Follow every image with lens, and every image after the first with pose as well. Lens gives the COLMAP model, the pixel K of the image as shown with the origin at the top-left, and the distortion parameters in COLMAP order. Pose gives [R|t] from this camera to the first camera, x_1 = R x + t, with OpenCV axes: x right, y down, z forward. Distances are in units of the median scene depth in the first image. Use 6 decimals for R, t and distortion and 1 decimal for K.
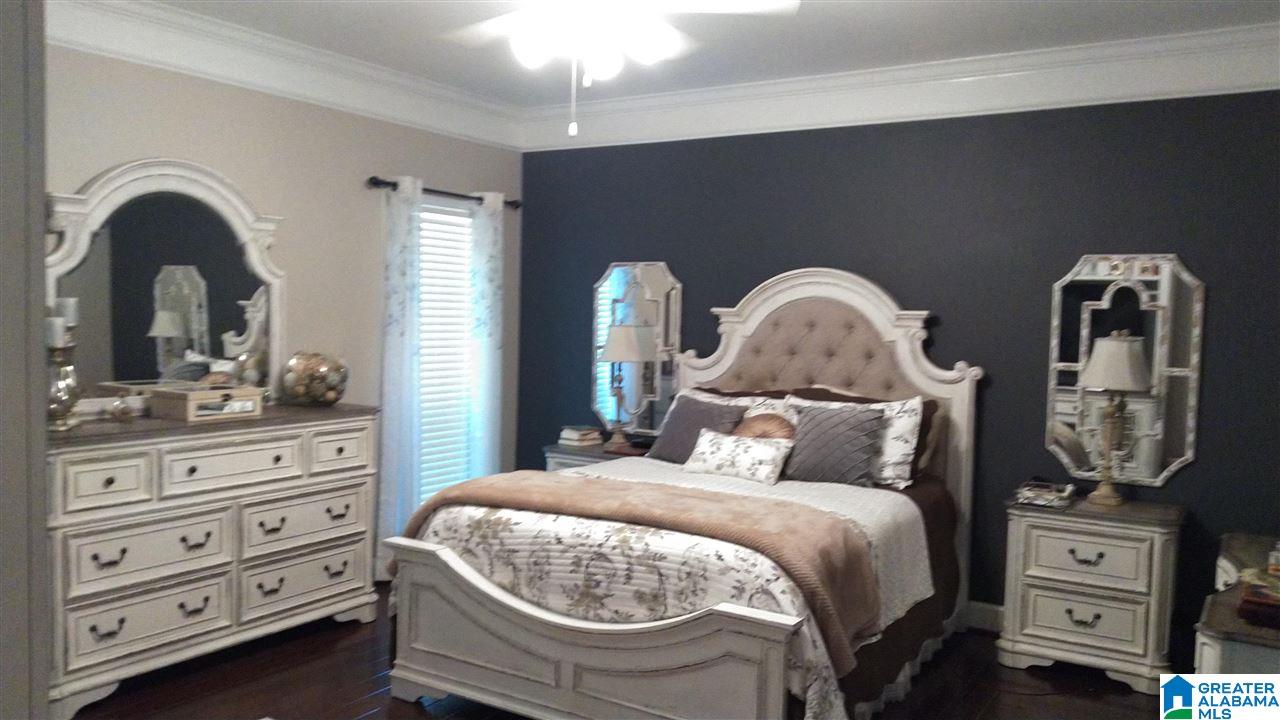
lens RADIAL K [[1004.3, 0, 640.0], [0, 1004.3, 360.0], [0, 0, 1]] dist [0.084881, -0.000259]
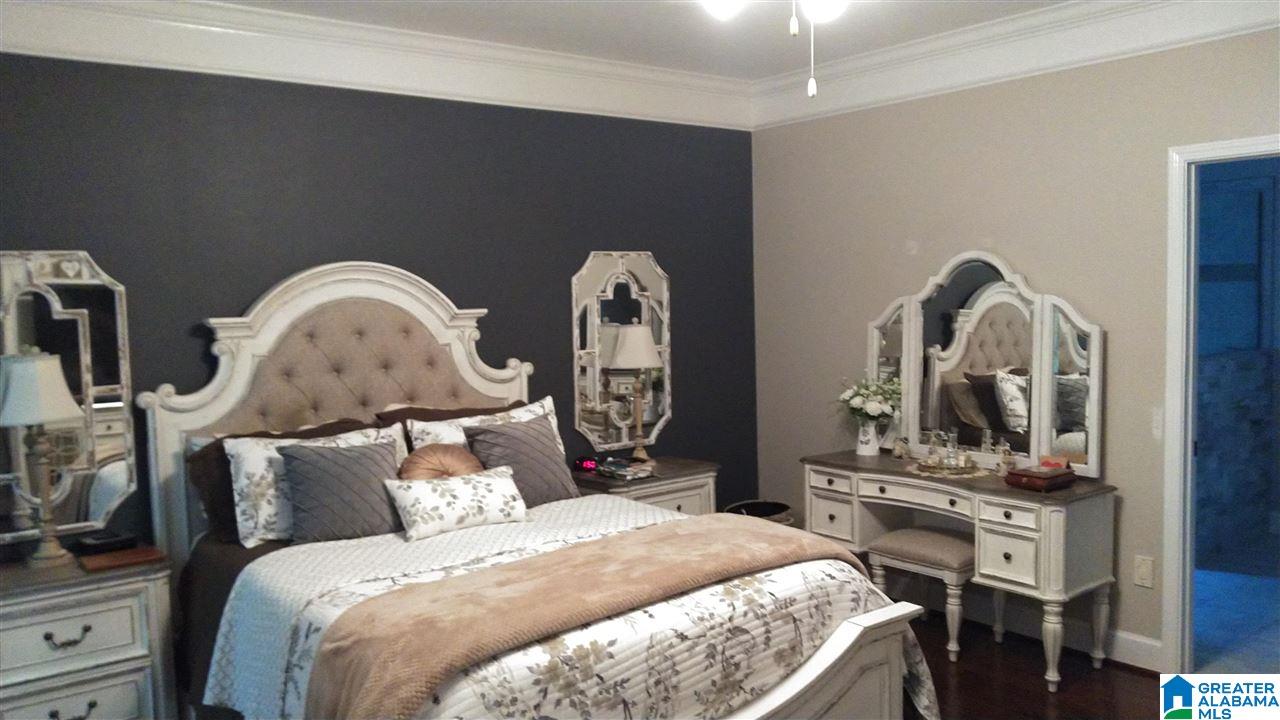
lens RADIAL K [[1008.7, 0, 640.0], [0, 1008.7, 360.0], [0, 0, 1]] dist [0.003519, -0.000060]
pose [[0.322859, -0.091408, 0.942023, -0.731120], [0.082520, 0.994253, 0.068194, -0.070169], [-0.942843, 0.055719, 0.328547, 0.745022]]
